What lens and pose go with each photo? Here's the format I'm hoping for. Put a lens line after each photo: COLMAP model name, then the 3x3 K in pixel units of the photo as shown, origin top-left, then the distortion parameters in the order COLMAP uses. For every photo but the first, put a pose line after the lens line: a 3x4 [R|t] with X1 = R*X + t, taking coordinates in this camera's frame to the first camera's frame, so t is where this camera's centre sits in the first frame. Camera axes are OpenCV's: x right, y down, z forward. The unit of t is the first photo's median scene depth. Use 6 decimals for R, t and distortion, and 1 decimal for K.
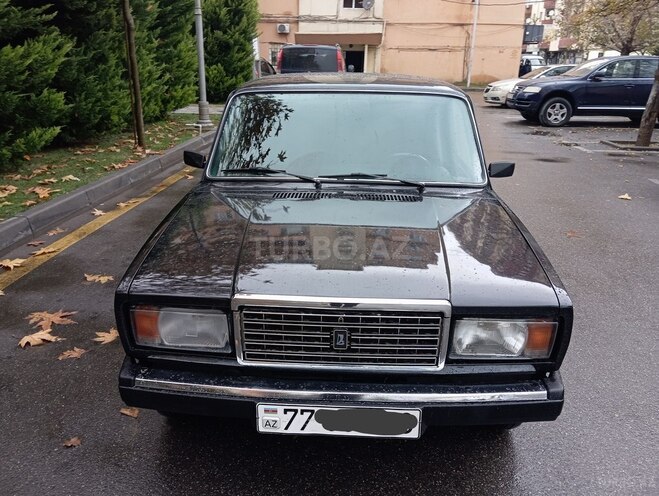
lens RADIAL K [[537.2, 0, 329.5], [0, 537.2, 248.0], [0, 0, 1]] dist [0.067427, -0.134903]
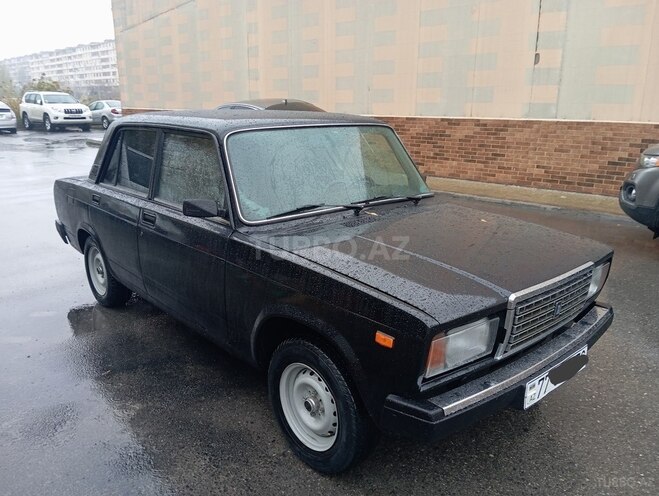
lens RADIAL K [[537.2, 0, 329.5], [0, 537.2, 248.0], [0, 0, 1]] dist [0.067427, -0.134903]
pose [[0.722227, -0.194313, 0.663801, -0.787808], [0.235513, 0.971464, 0.028132, -0.088431], [-0.650325, 0.136016, 0.747380, 0.245625]]
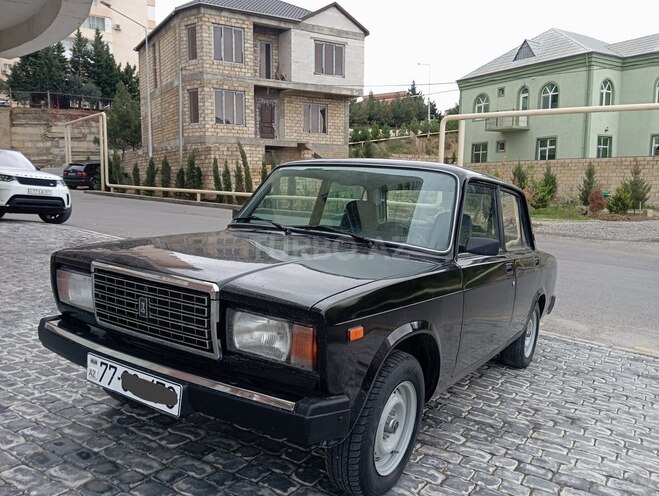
lens RADIAL K [[537.2, 0, 329.5], [0, 537.2, 248.0], [0, 0, 1]] dist [0.067427, -0.134903]
pose [[0.858876, 0.098011, -0.502718, 0.622886], [-0.234615, 0.947775, -0.216053, 0.136098], [0.455288, 0.303508, 0.837016, 0.106876]]
